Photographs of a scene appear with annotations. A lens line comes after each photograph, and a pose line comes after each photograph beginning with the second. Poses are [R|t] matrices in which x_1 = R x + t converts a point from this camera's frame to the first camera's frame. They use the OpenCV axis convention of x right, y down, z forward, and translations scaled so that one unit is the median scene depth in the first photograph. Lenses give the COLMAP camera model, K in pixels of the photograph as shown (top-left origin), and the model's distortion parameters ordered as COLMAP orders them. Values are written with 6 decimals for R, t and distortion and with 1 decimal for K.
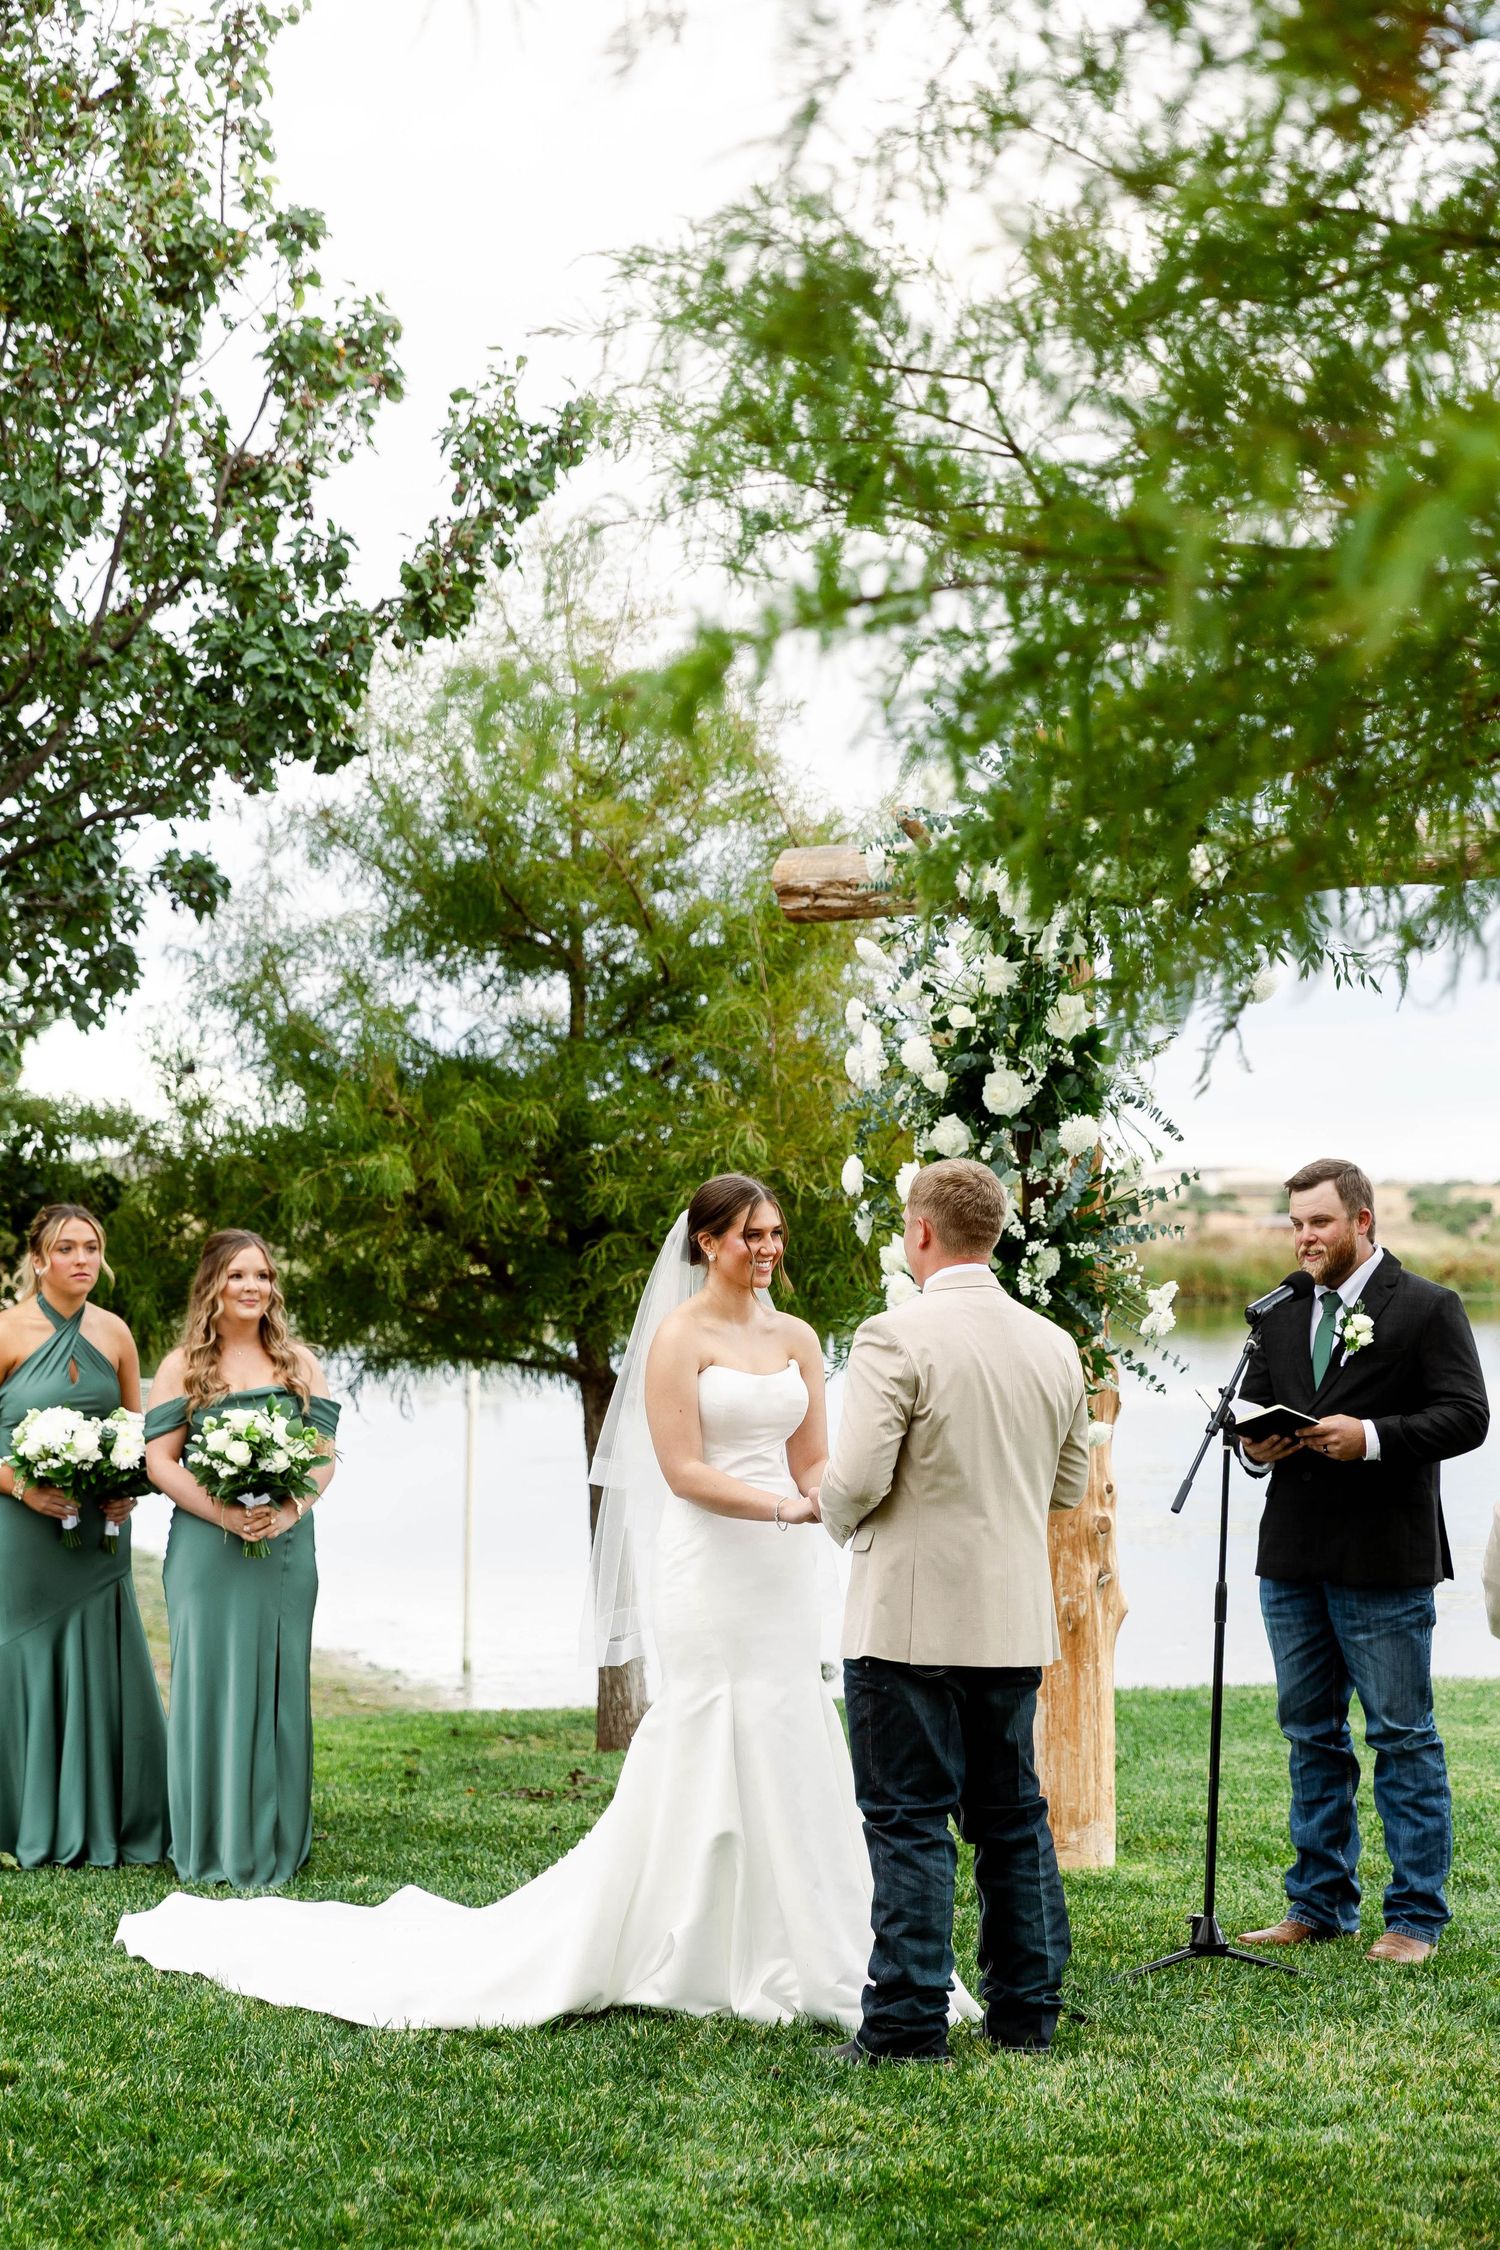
lens RADIAL K [[4625.3, 0, 750.8], [0, 4625.3, 1129.3], [0, 0, 1]] dist [0.013365, 0.000000]
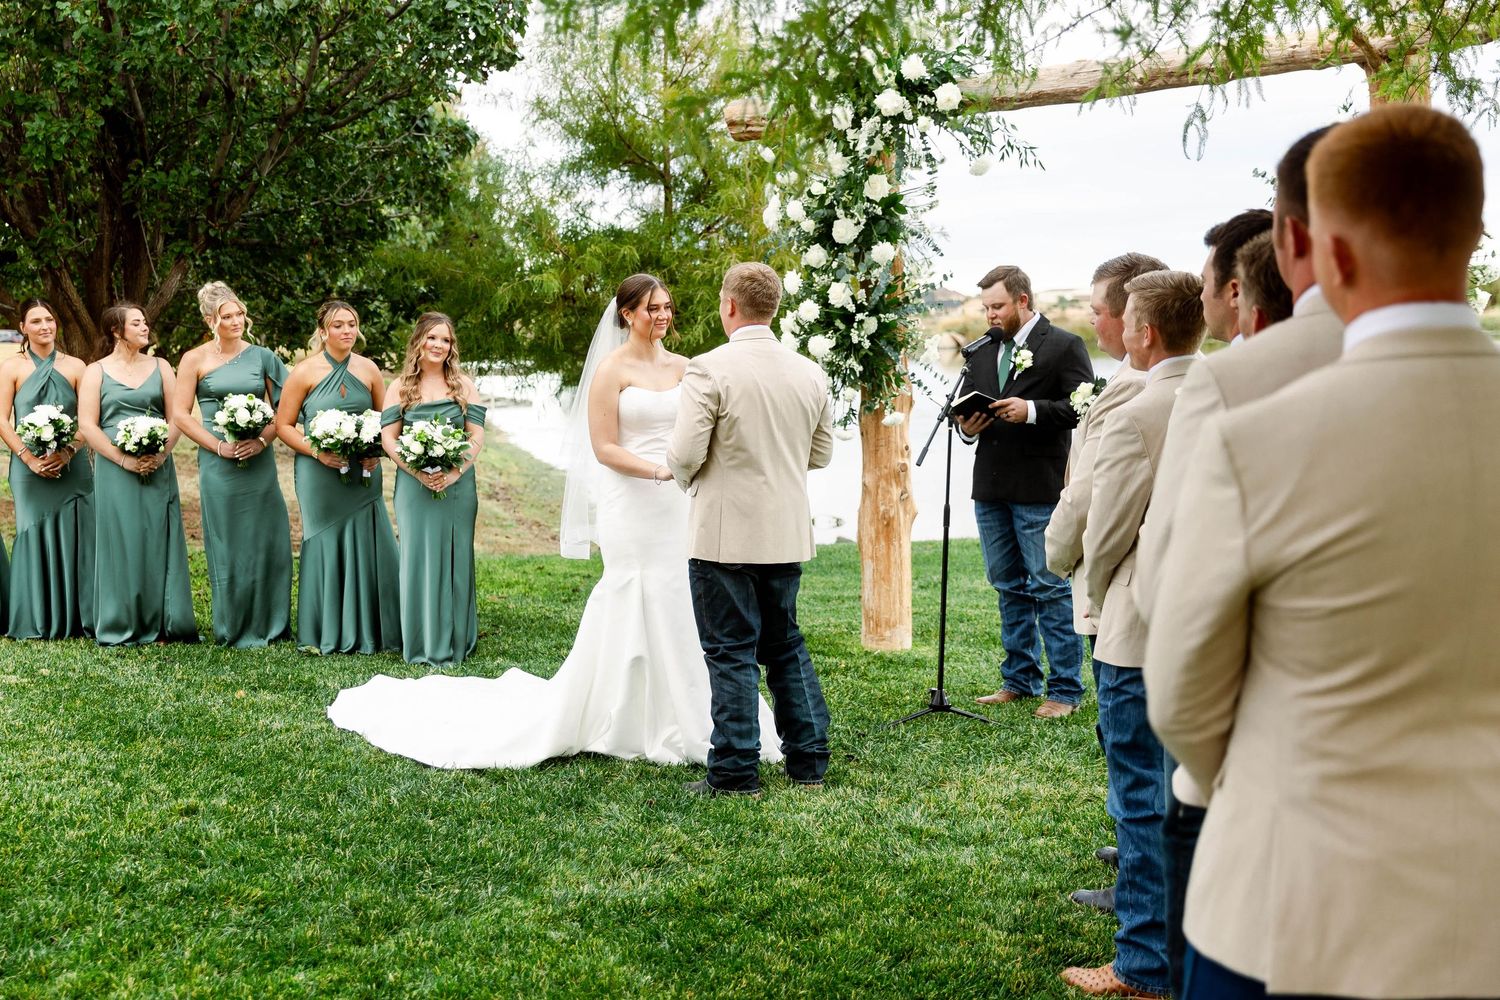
lens RADIAL K [[1874.1, 0, 747.5], [0, 1874.1, 490.4], [0, 0, 1]] dist [0.084313, 0.000000]
pose [[0.996869, -0.008225, -0.078639, 0.077092], [0.016801, 0.993897, 0.109025, 0.012705], [0.077262, -0.110005, 0.990924, 0.267251]]
